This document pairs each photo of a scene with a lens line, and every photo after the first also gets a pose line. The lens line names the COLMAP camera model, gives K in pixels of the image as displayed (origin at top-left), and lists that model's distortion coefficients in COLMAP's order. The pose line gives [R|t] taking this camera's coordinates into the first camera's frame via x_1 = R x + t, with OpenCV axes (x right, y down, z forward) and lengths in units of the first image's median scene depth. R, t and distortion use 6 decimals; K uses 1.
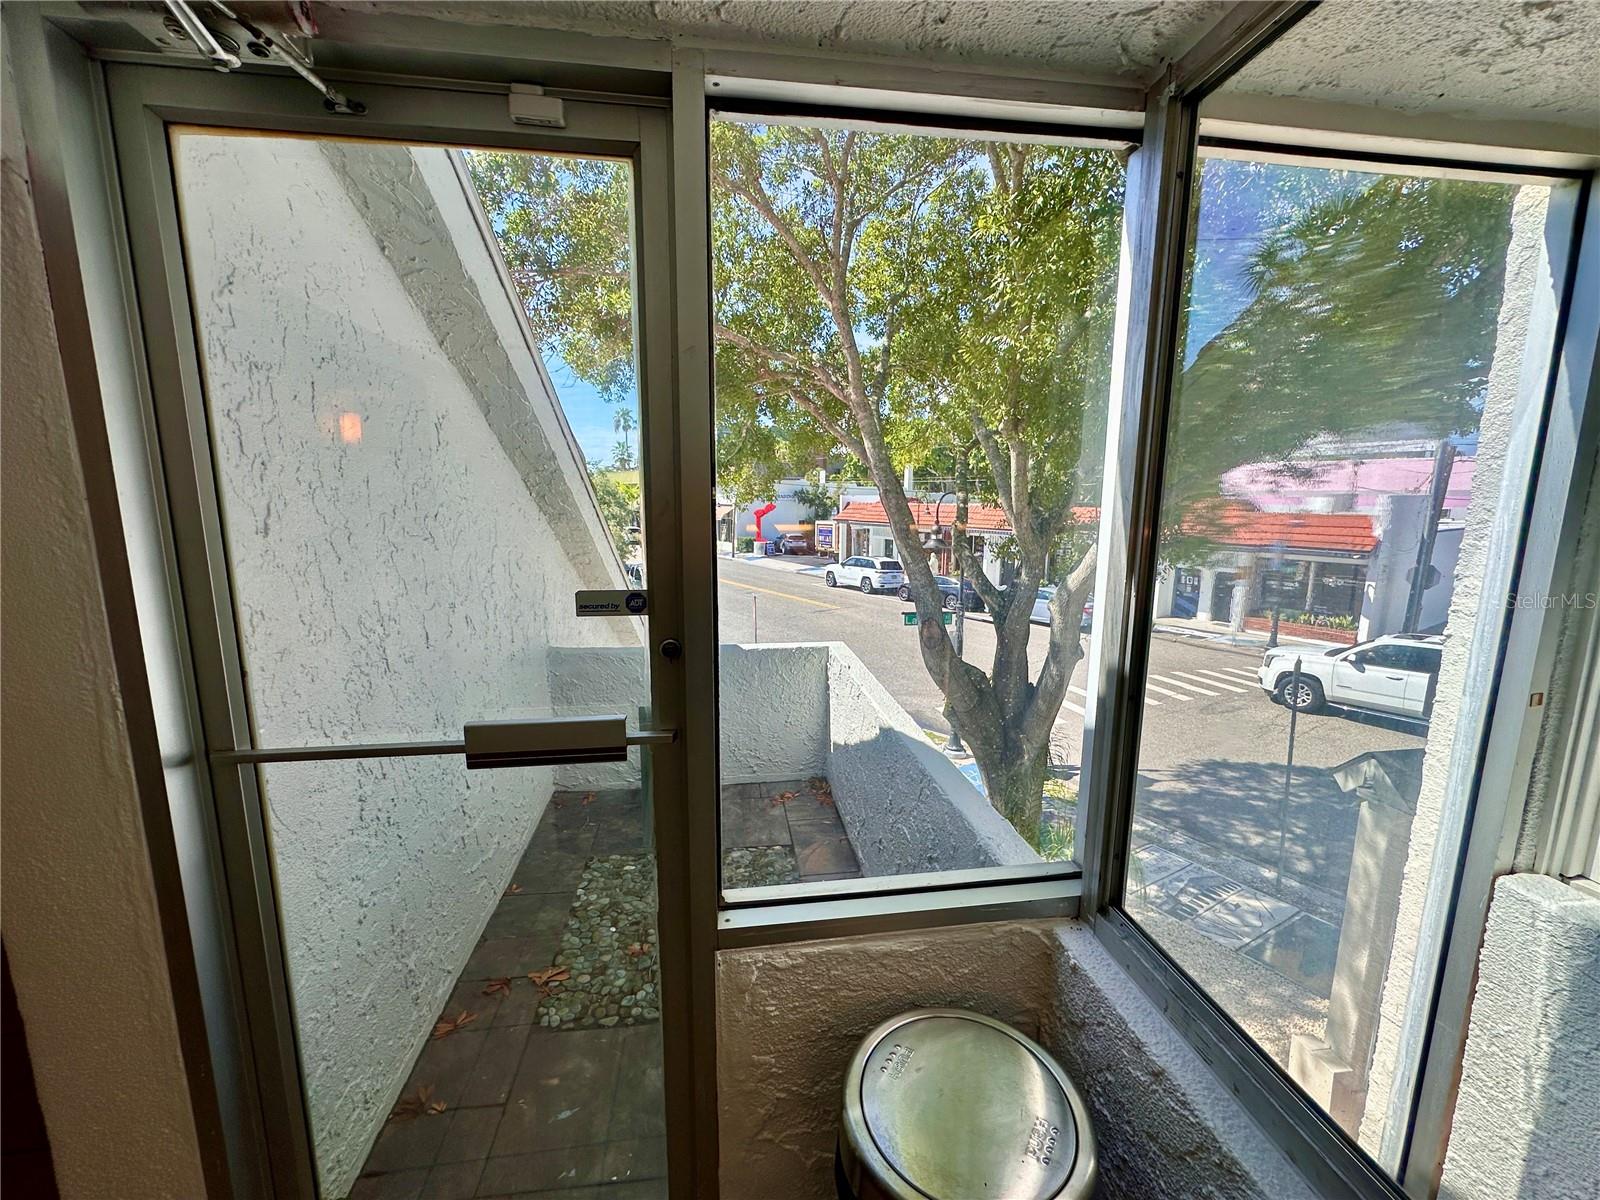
lens RADIAL K [[637.5, 0, 798.8], [0, 637.5, 598.6], [0, 0, 1]] dist [-0.004365, 0.000612]
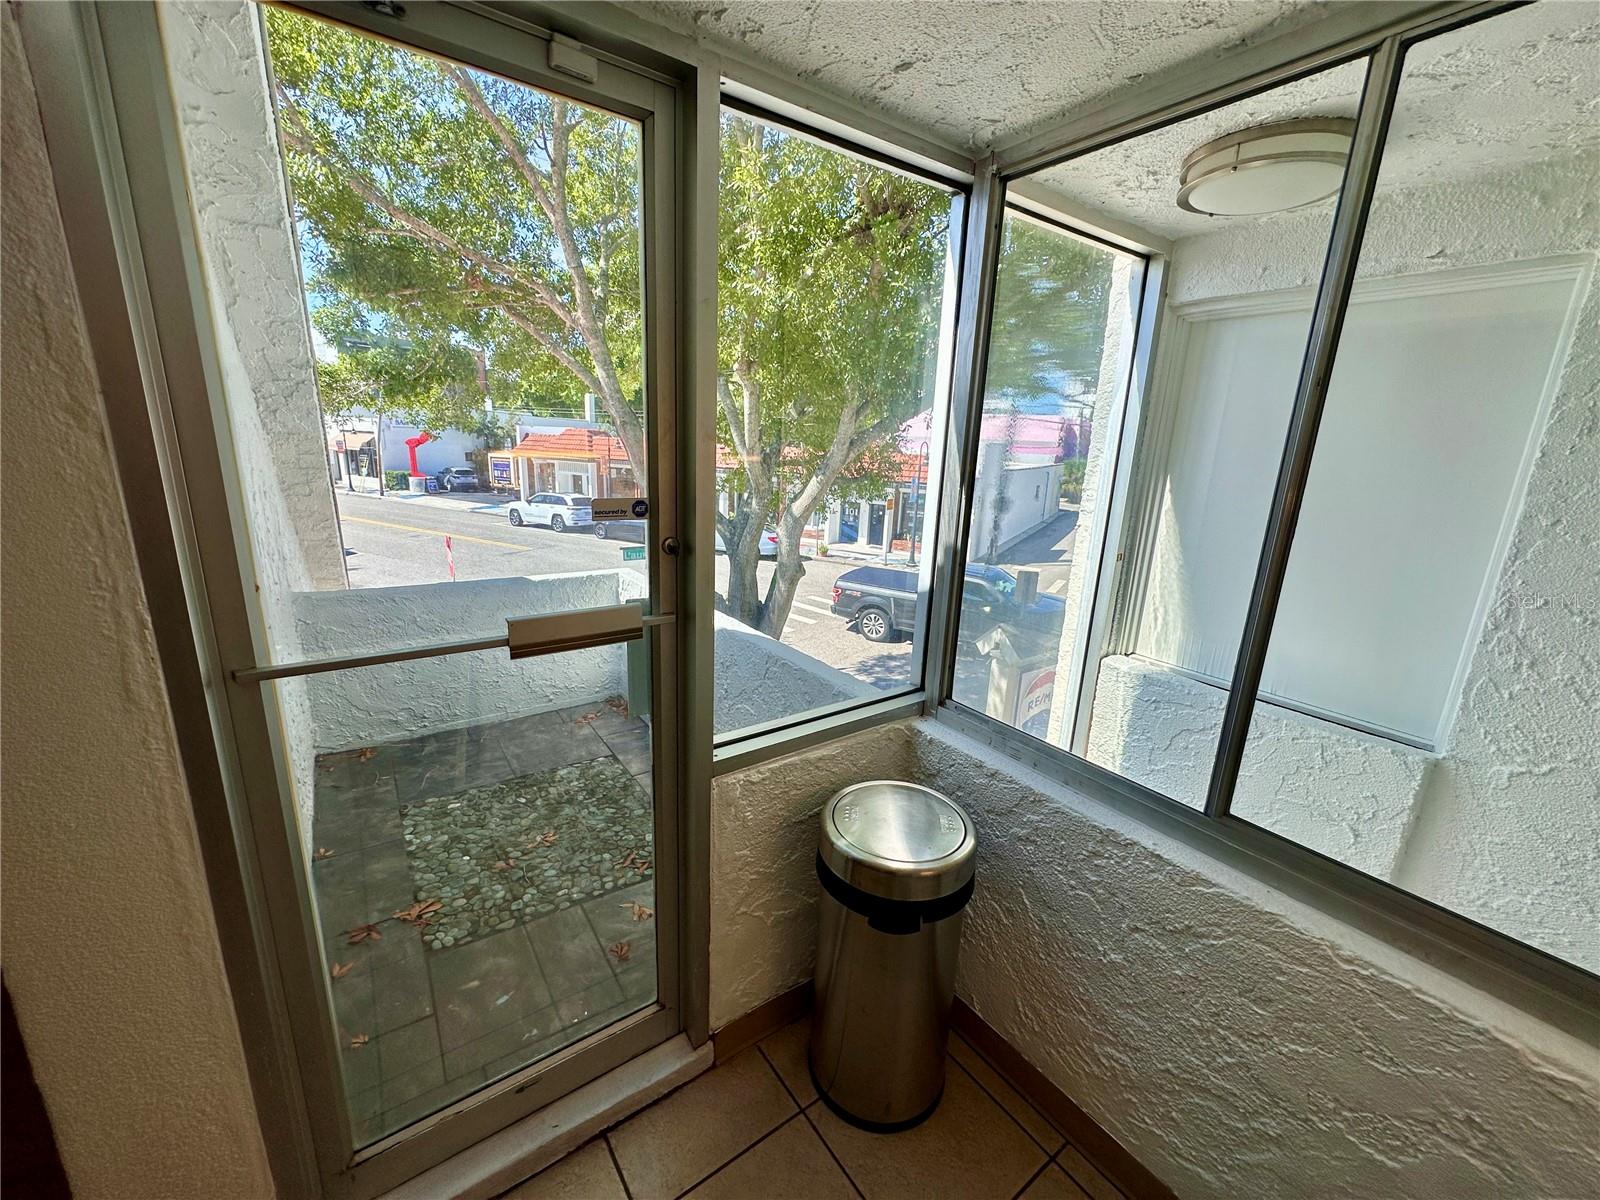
lens RADIAL K [[637.5, 0, 799.9], [0, 637.5, 597.5], [0, 0, 1]] dist [-0.004365, 0.000612]
pose [[0.885829, -0.081635, 0.456775, -0.503298], [0.037241, 0.993735, 0.105379, 0.052263], [-0.462515, -0.076337, 0.883319, -0.192980]]
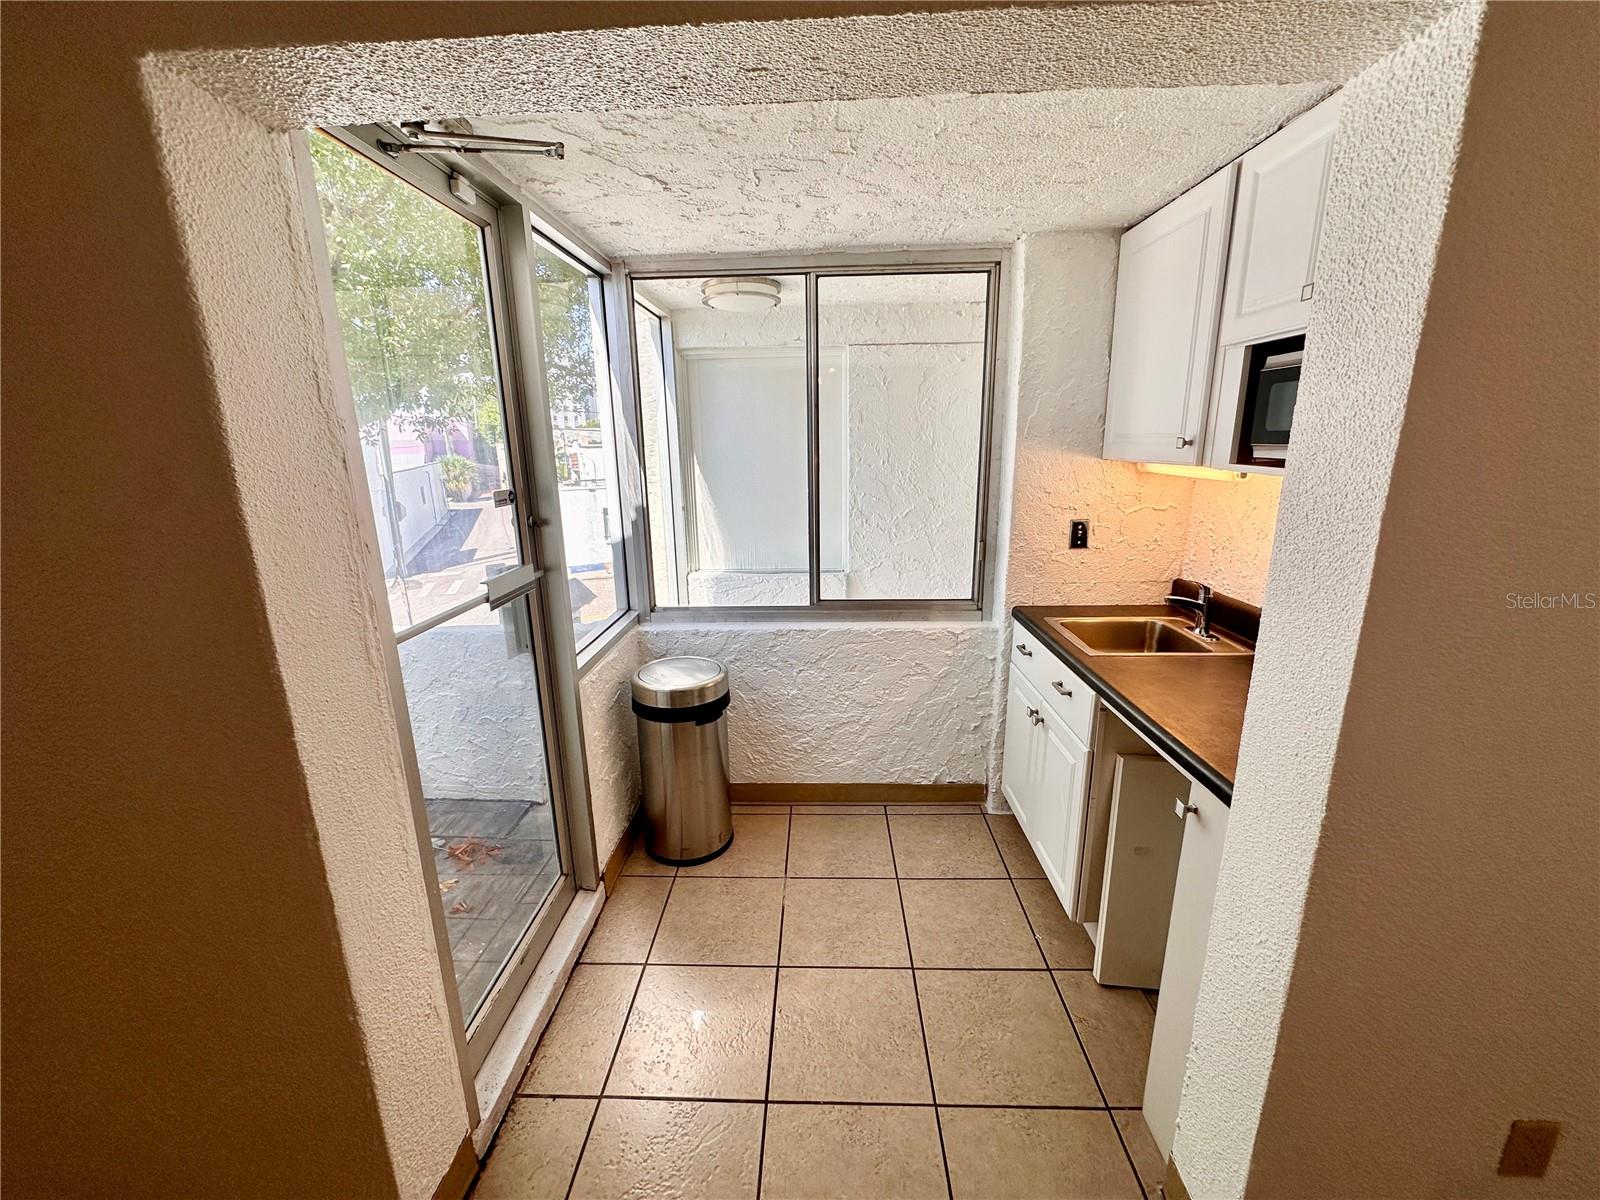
lens RADIAL K [[637.5, 0, 800.0], [0, 637.5, 596.5], [0, 0, 1]] dist [-0.004365, 0.000612]
pose [[0.178037, -0.239881, 0.954337, -1.620616], [0.173655, 0.962270, 0.209478, 0.035250], [-0.968580, 0.128431, 0.212976, -0.046238]]
